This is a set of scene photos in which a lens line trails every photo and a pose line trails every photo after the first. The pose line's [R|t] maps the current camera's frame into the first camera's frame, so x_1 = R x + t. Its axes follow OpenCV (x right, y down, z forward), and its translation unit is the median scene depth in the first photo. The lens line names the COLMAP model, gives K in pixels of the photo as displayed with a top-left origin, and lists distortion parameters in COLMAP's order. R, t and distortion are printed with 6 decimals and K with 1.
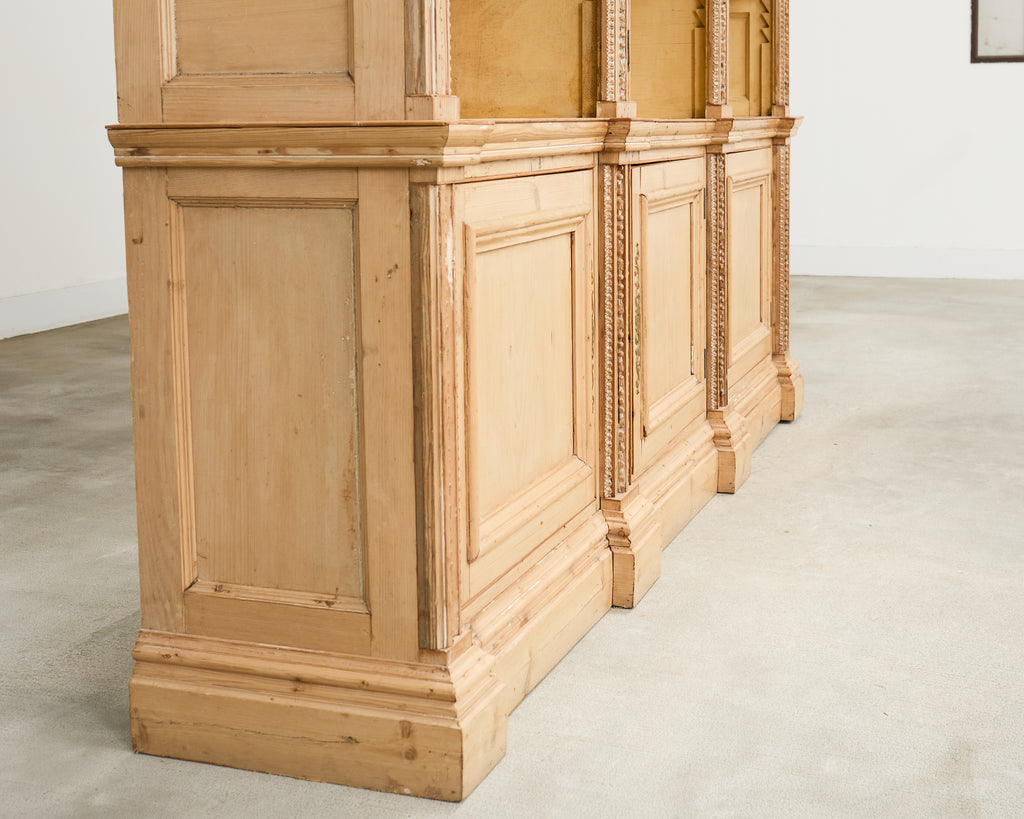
lens RADIAL K [[1395.4, 0, 571.9], [0, 1395.4, 293.7], [0, 0, 1]] dist [-0.037904, 0.000000]
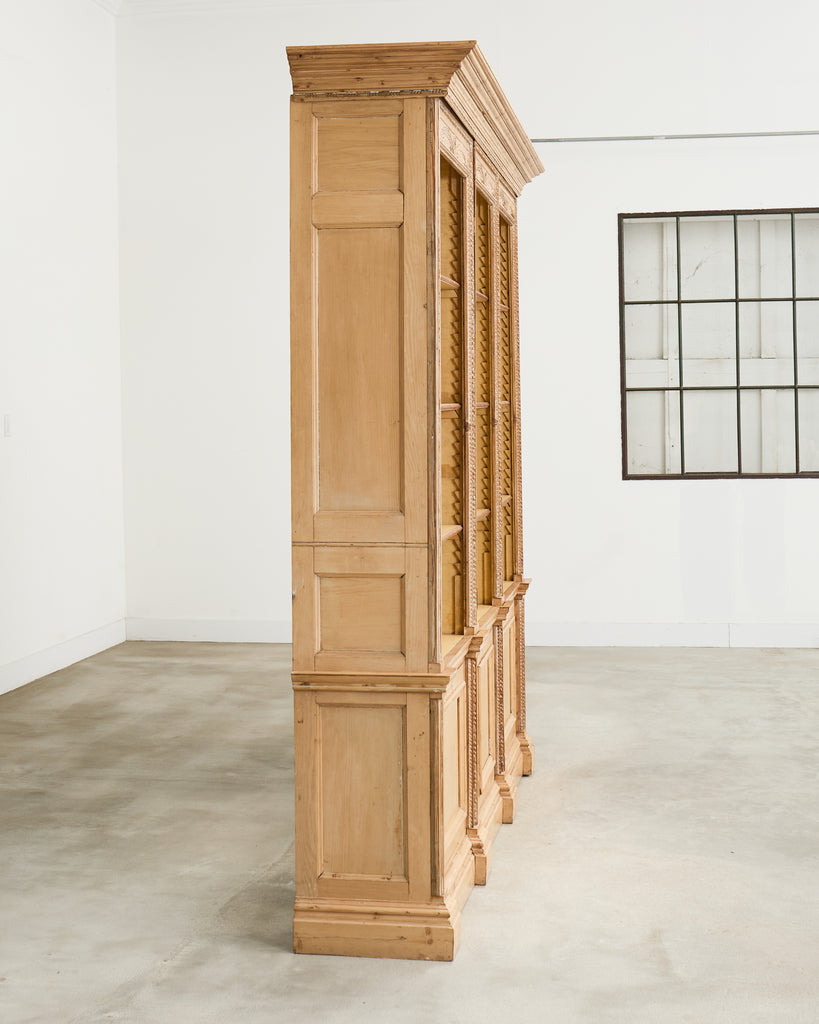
lens RADIAL K [[1525.1, 0, 397.2], [0, 1525.1, 488.6], [0, 0, 1]] dist [-0.031320, 0.000000]
pose [[0.989555, -0.010299, 0.143788, -0.513234], [0.021281, 0.996953, -0.075051, -0.229476], [-0.142577, 0.077327, 0.986758, -1.522588]]
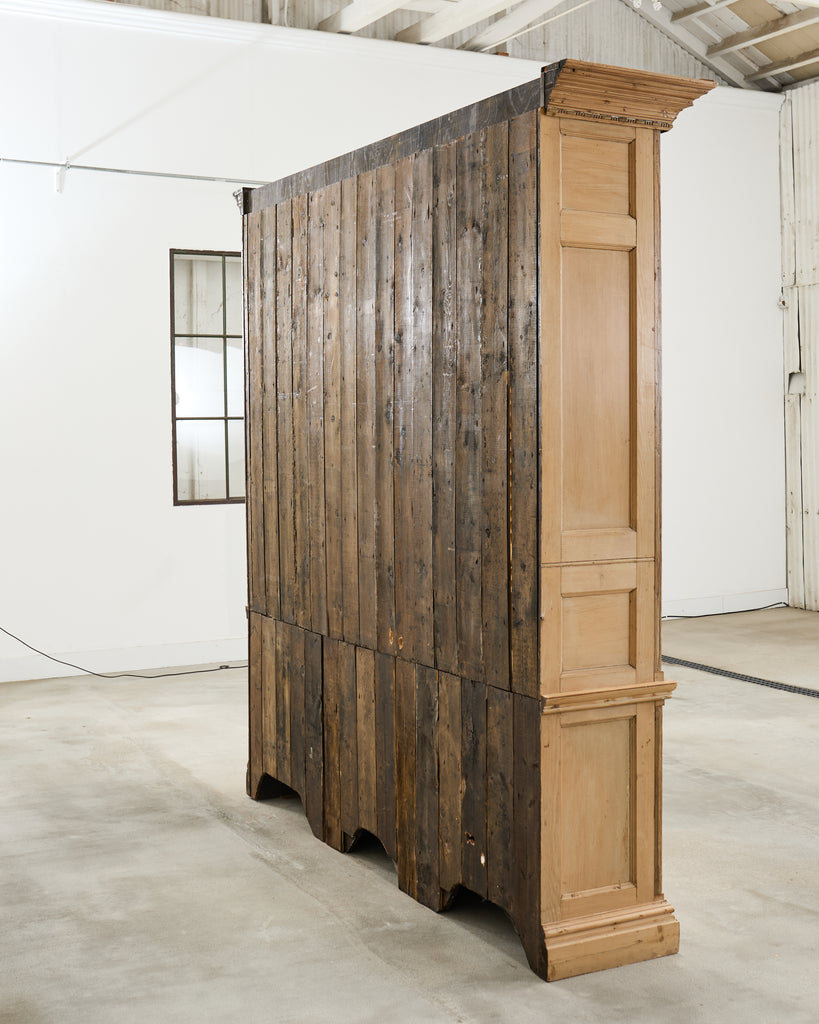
lens RADIAL K [[1395.4, 0, 416.2], [0, 1395.4, 506.9], [0, 0, 1]] dist [-0.037904, 0.000000]
pose [[0.707882, -0.036336, 0.705395, -2.041039], [0.094627, 0.994552, -0.043730, -0.344630], [-0.699963, 0.097705, 0.707464, -0.479638]]
